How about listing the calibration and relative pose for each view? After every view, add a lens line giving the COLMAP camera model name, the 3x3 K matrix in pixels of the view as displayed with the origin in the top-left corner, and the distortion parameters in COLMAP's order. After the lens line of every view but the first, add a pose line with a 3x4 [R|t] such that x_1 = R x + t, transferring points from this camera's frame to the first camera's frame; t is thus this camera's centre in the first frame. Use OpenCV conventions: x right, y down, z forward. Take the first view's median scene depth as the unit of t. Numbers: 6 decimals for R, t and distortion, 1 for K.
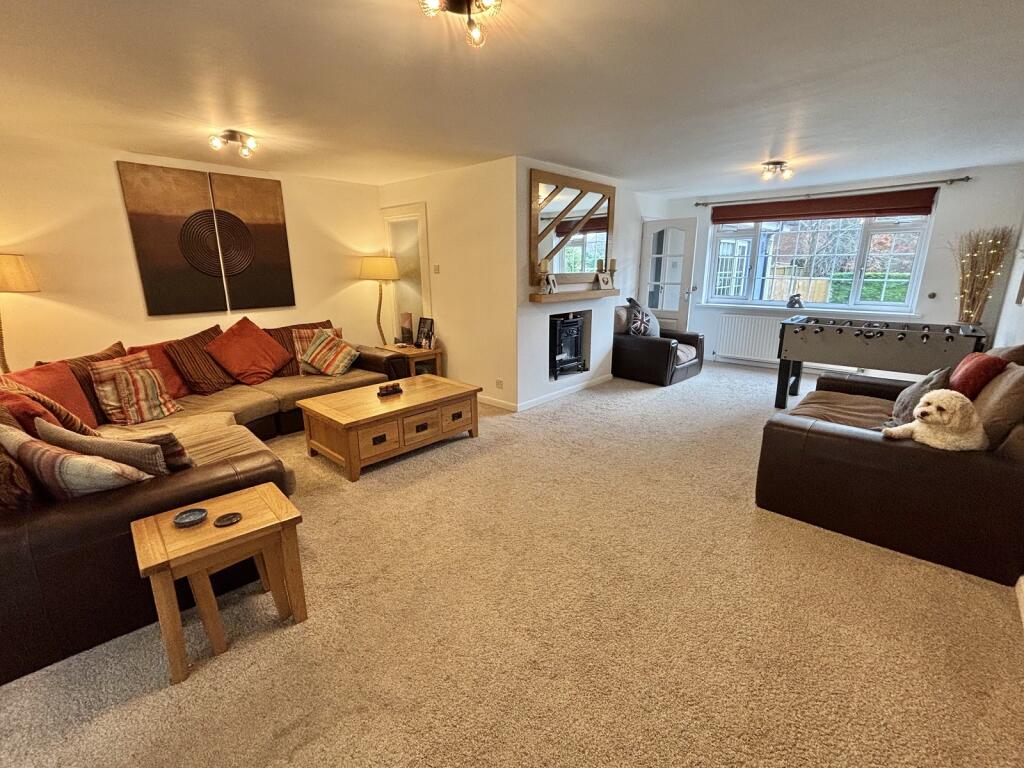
lens RADIAL K [[456.5, 0, 510.5], [0, 456.5, 384.8], [0, 0, 1]] dist [-0.000406, -0.000106]
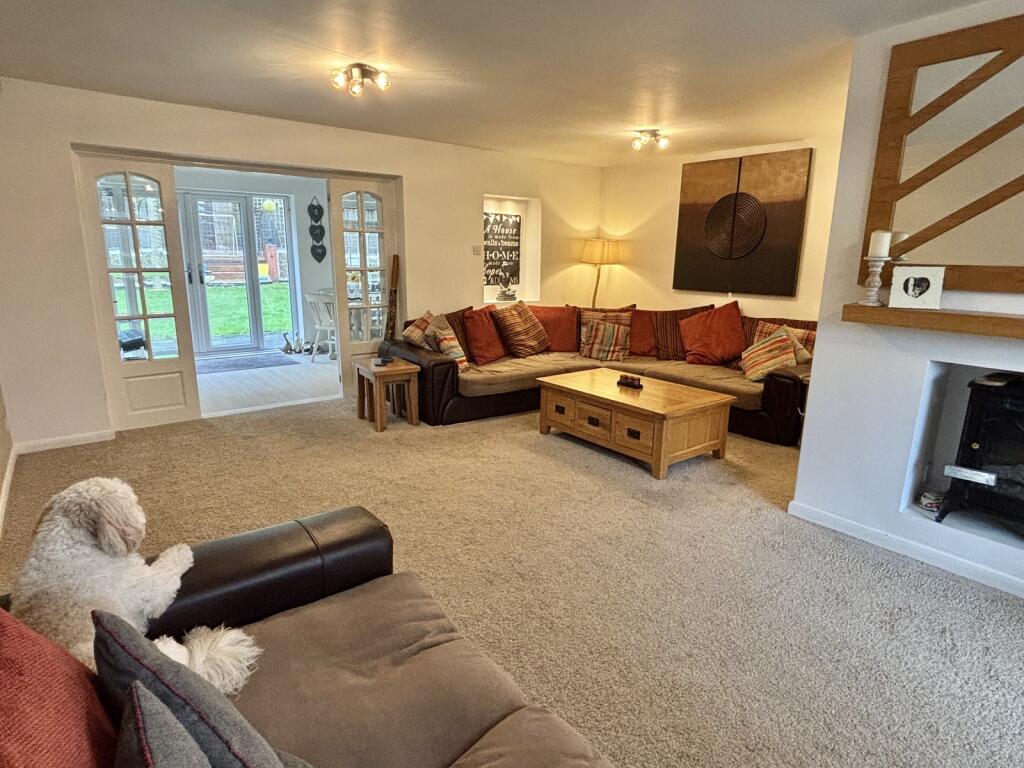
lens RADIAL K [[568.4, 0, 510.5], [0, 568.4, 382.6], [0, 0, 1]] dist [0.001729, -0.000545]
pose [[-0.163728, 0.223185, -0.960927, 0.892647], [-0.257774, 0.930551, 0.260051, -0.228060], [0.952232, 0.290280, -0.094826, 0.903796]]
